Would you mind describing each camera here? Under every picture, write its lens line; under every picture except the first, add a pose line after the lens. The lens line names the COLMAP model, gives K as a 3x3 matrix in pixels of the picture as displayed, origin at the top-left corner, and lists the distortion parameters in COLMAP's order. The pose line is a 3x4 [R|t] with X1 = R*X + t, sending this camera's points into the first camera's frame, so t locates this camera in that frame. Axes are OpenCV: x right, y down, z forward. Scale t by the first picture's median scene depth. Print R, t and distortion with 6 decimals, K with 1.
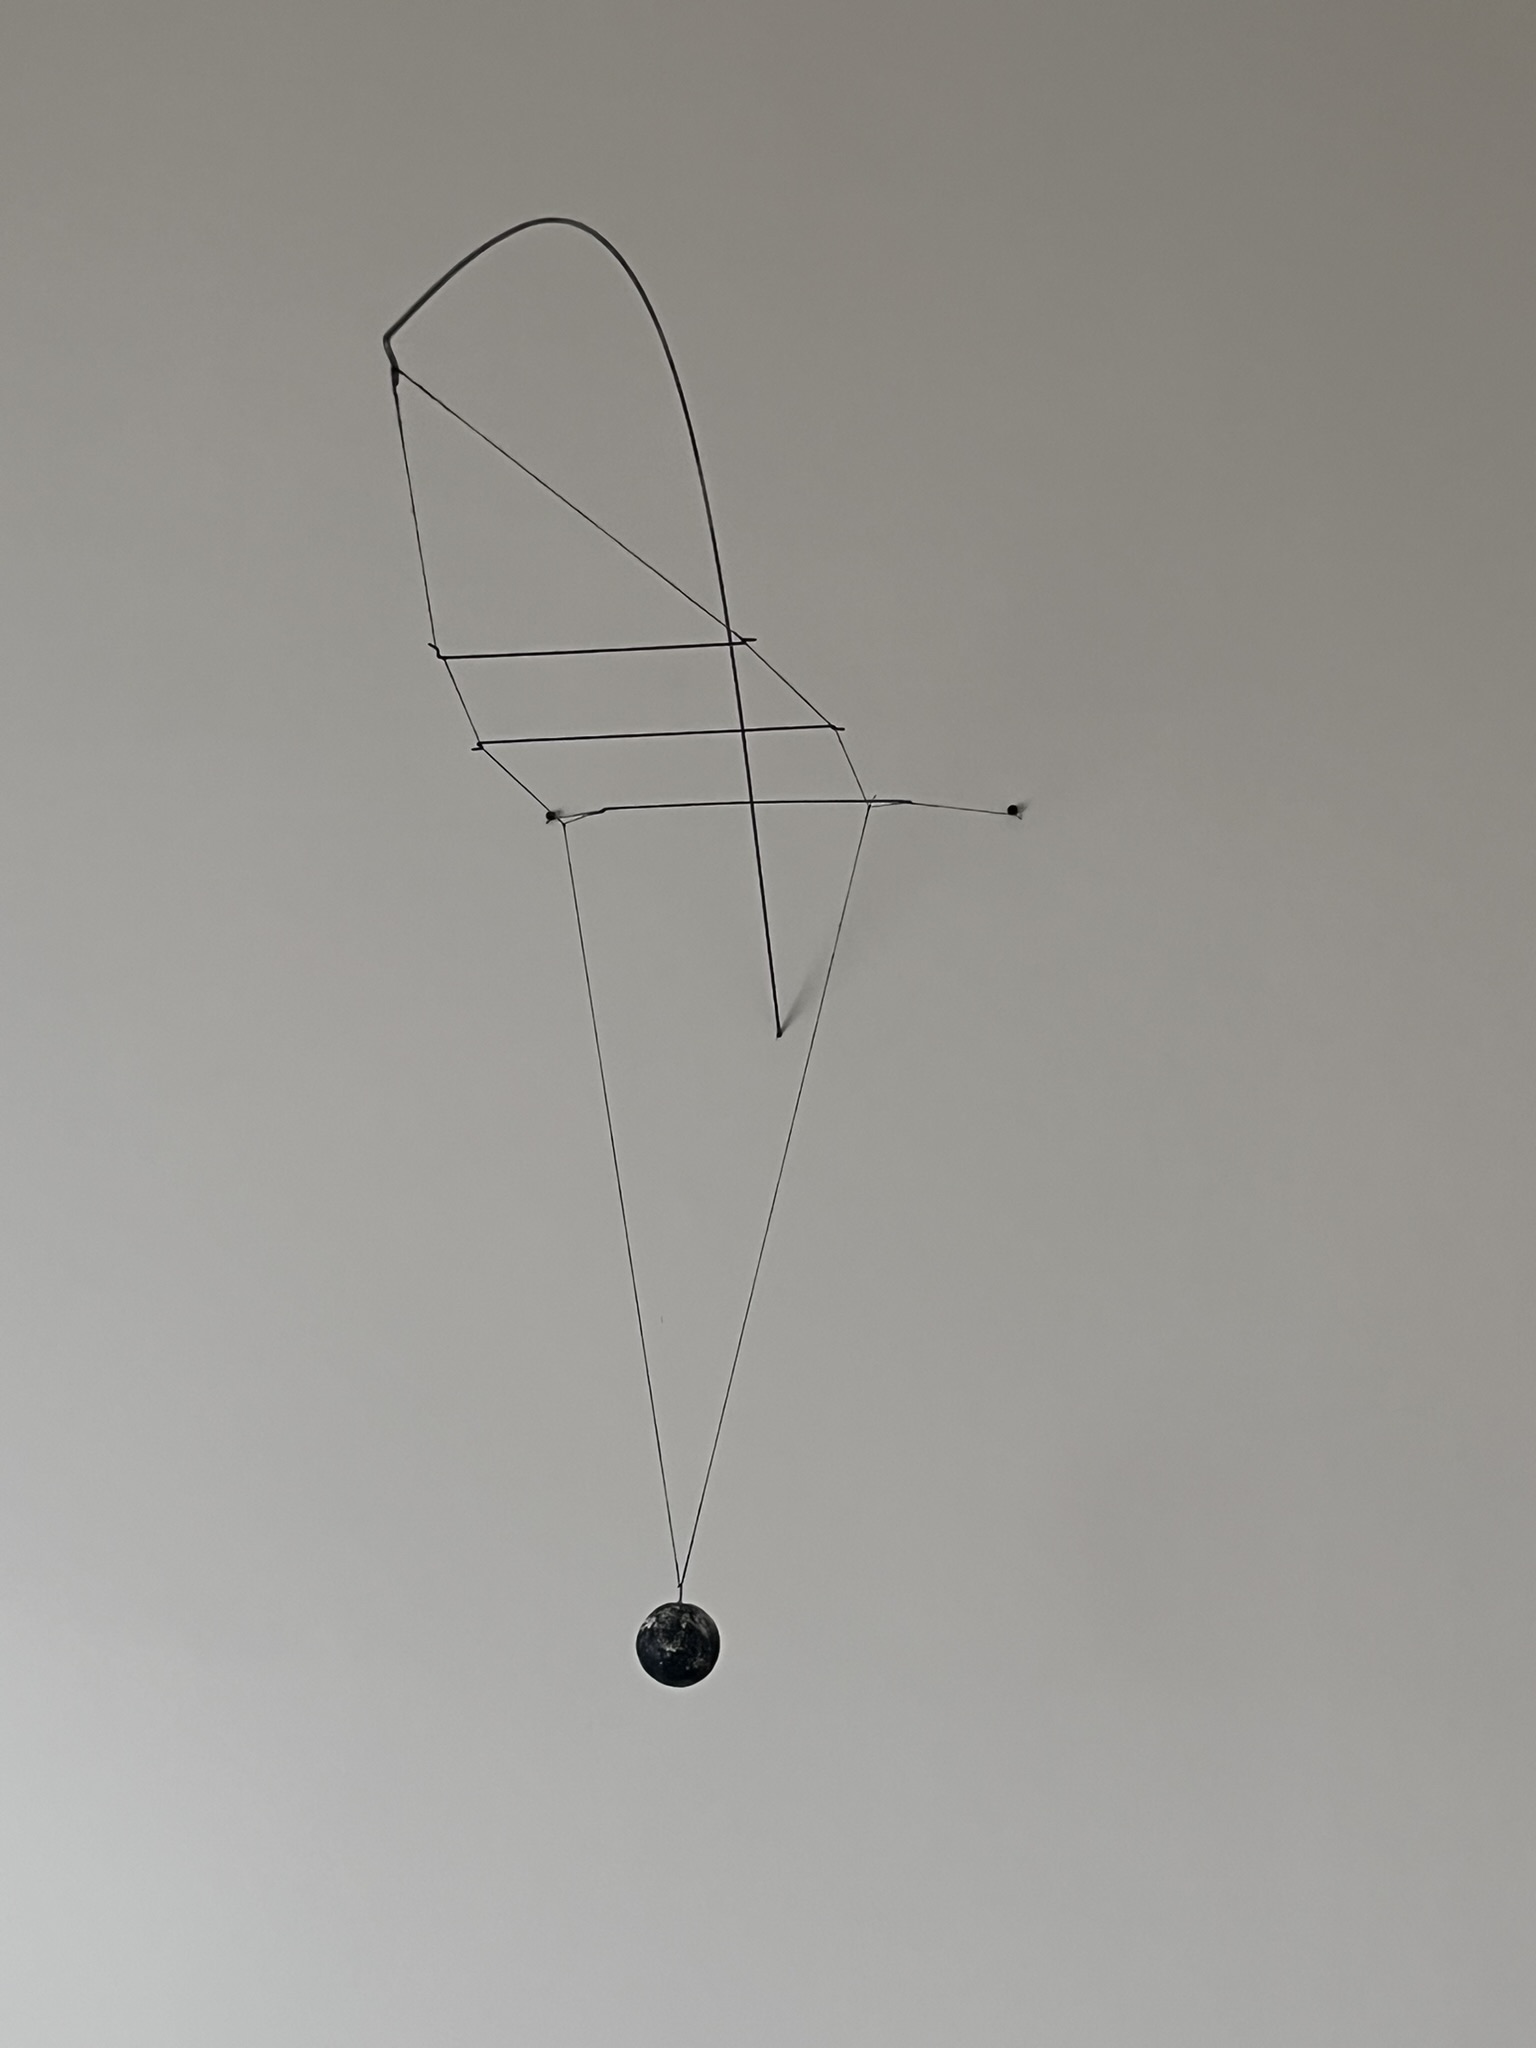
lens RADIAL K [[2774.5, 0, 772.2], [0, 2774.5, 1022.2], [0, 0, 1]] dist [-0.004095, 0.000000]
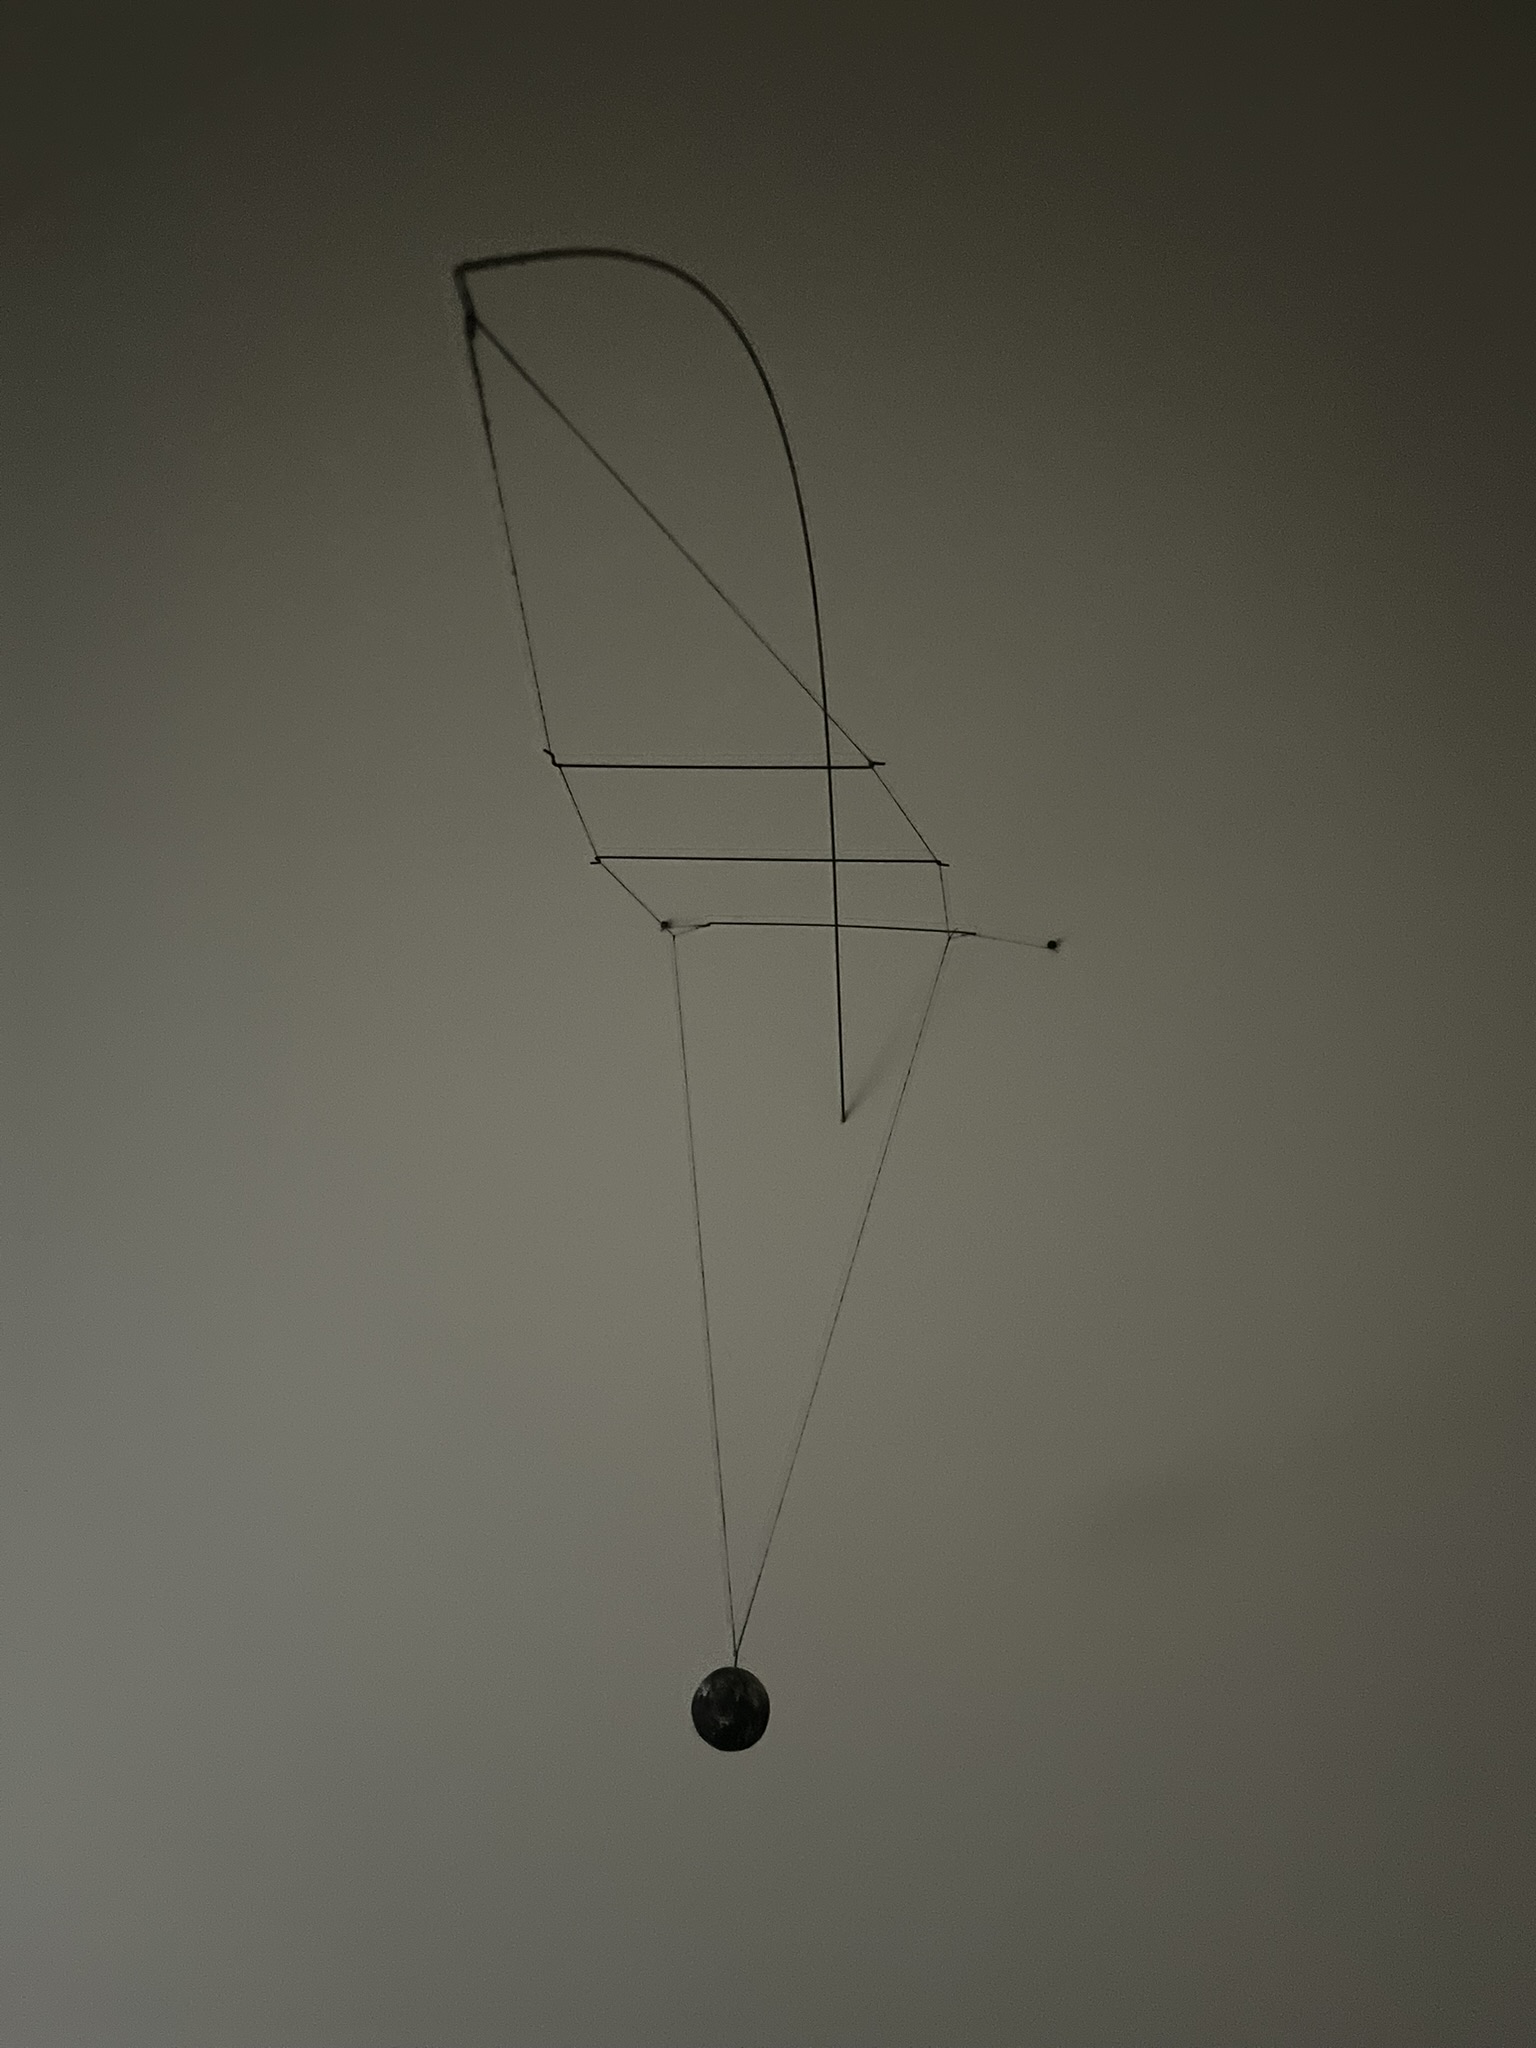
lens RADIAL K [[1599.6, 0, 773.5], [0, 1599.6, 1019.7], [0, 0, 1]] dist [0.009031, 0.000839]
pose [[0.997952, 0.062776, -0.012293, -0.026768], [-0.062925, 0.997945, -0.012084, -0.034842], [0.011509, 0.012833, 0.999851, 0.382311]]
